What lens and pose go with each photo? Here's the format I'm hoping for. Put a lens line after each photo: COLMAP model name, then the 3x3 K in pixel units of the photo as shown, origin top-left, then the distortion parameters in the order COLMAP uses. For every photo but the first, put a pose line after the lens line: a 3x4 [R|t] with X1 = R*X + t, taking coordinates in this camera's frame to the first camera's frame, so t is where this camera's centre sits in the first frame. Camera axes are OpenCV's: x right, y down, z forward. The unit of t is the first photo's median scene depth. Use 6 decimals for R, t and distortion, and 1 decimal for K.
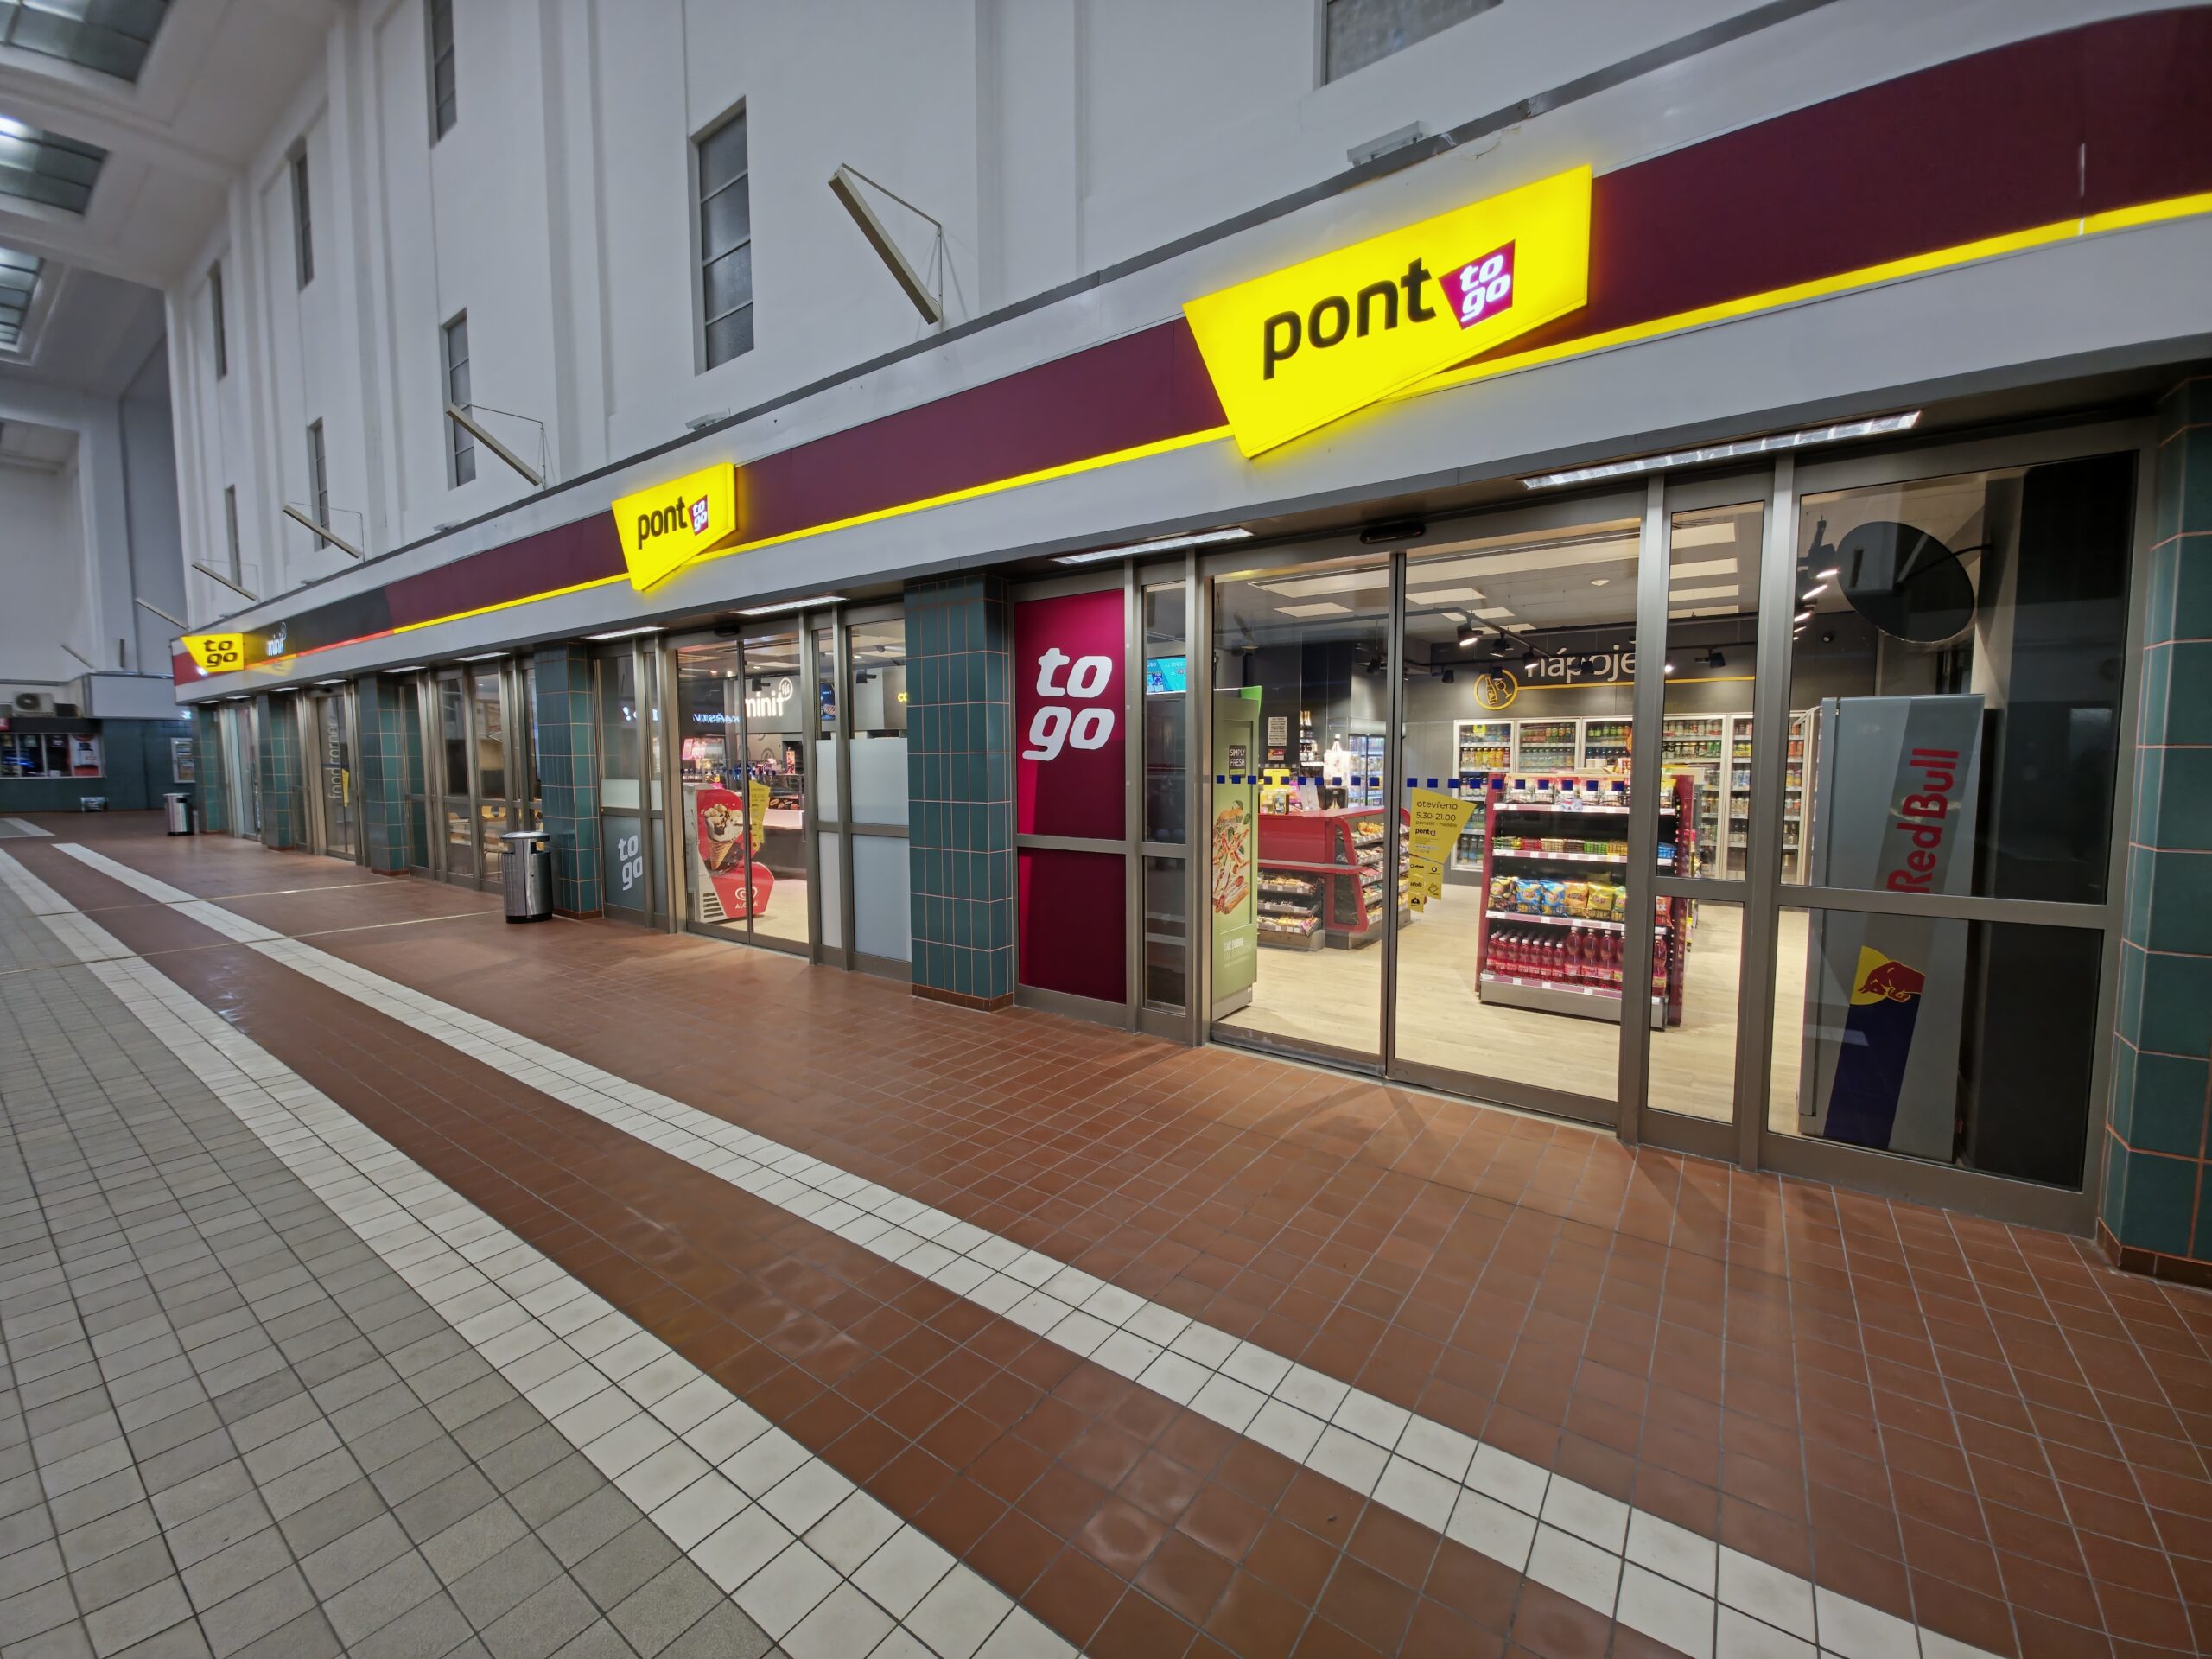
lens RADIAL K [[888.3, 0, 1114.6], [0, 888.3, 819.5], [0, 0, 1]] dist [0.002146, -0.000084]
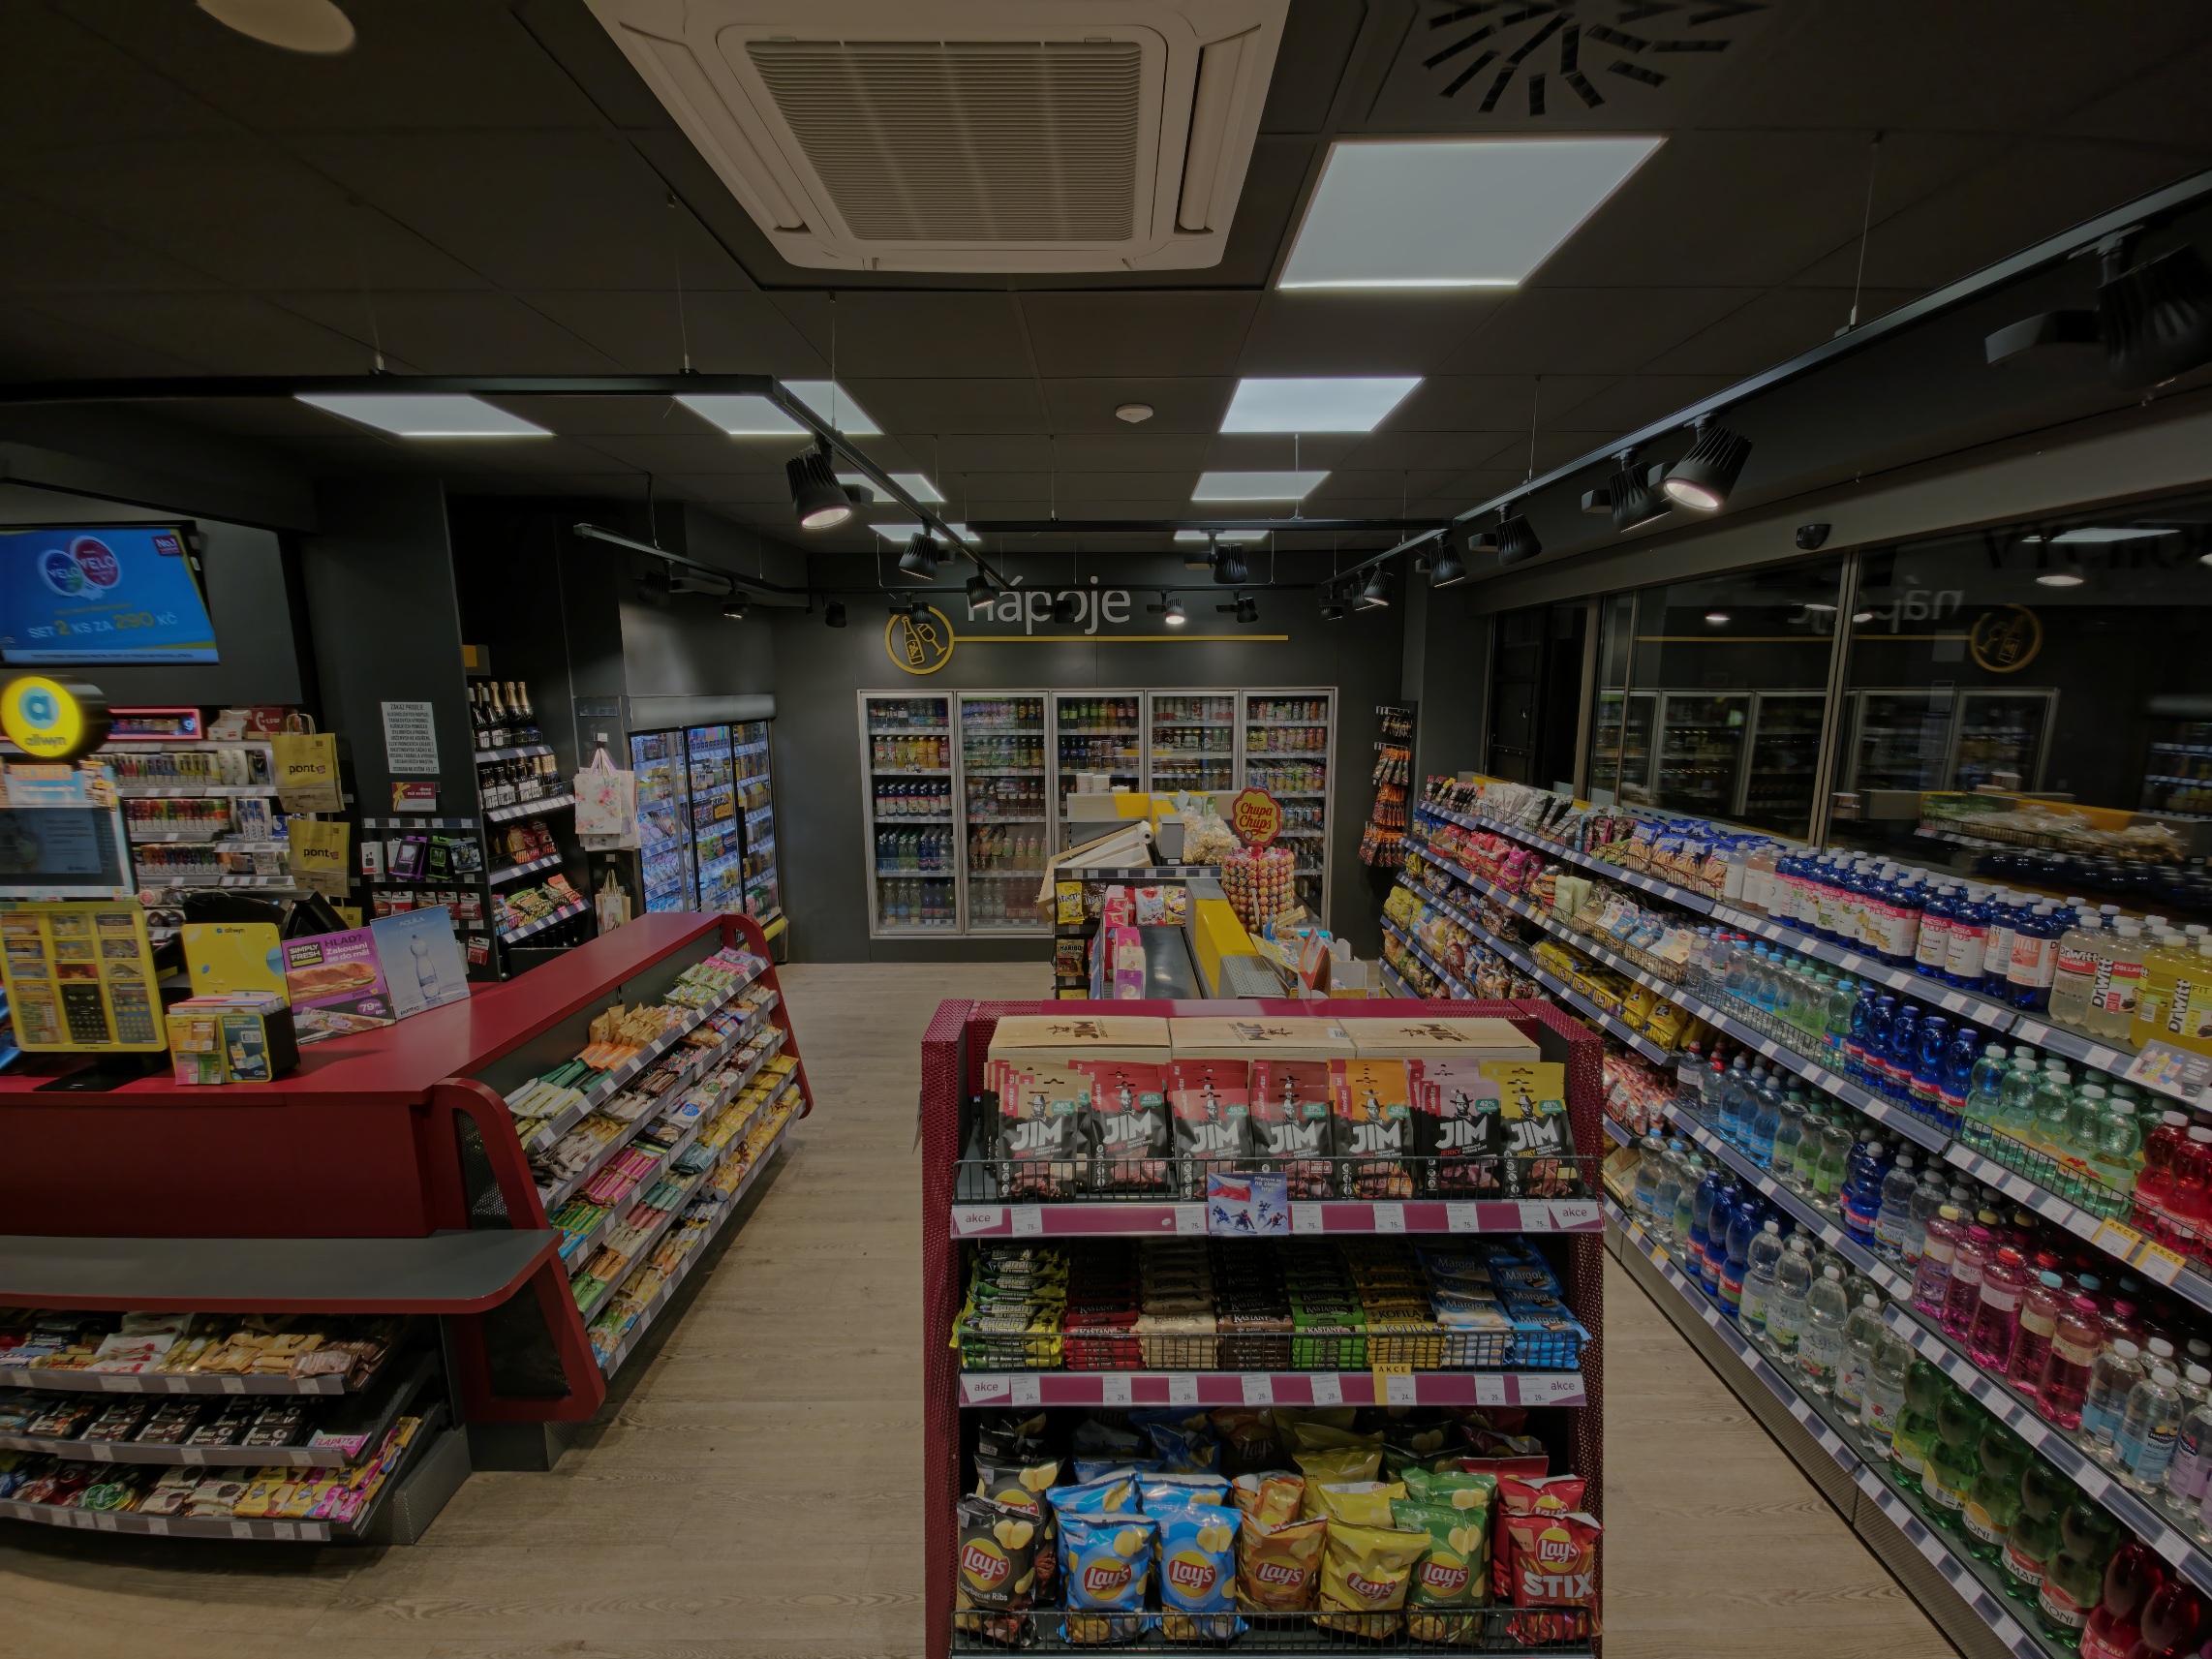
lens RADIAL K [[888.3, 0, 1119.7], [0, 888.3, 830.8], [0, 0, 1]] dist [0.002146, -0.000084]
pose [[0.814396, -0.095837, 0.572341, 0.199514], [0.044055, 0.993633, 0.103694, -0.080887], [-0.578635, -0.059234, 0.813433, 0.464207]]
